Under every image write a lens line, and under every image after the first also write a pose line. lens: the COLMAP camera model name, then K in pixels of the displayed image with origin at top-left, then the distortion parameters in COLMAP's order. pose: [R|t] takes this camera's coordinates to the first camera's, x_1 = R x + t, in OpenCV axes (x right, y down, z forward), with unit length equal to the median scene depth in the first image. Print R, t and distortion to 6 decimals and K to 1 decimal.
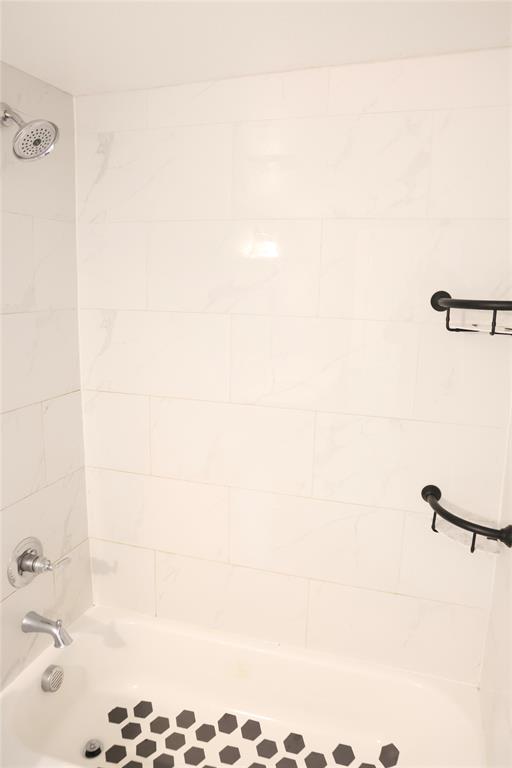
lens RADIAL K [[535.2, 0, 256.0], [0, 535.2, 384.0], [0, 0, 1]] dist [-0.094986, 0.061372]
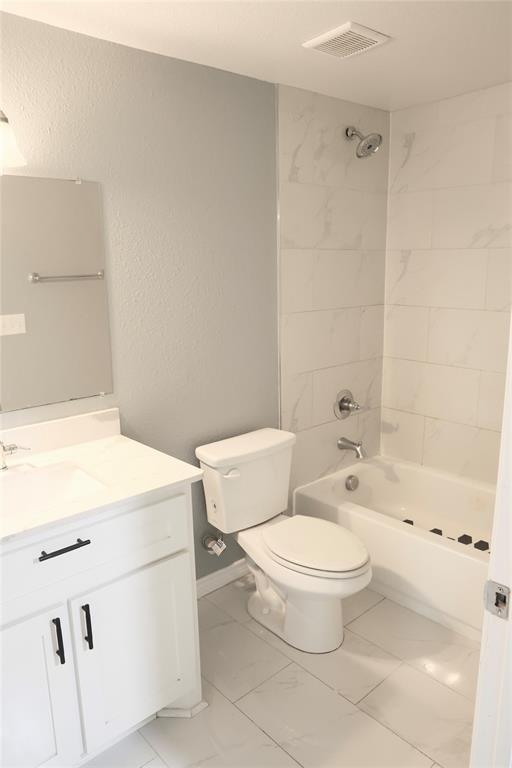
lens RADIAL K [[535.2, 0, 256.0], [0, 535.2, 384.0], [0, 0, 1]] dist [-0.094986, 0.061372]
pose [[0.862026, 0.079890, -0.500528, 0.149146], [-0.059012, 0.996604, 0.057438, 0.191753], [0.503417, -0.019976, 0.863813, -0.565324]]
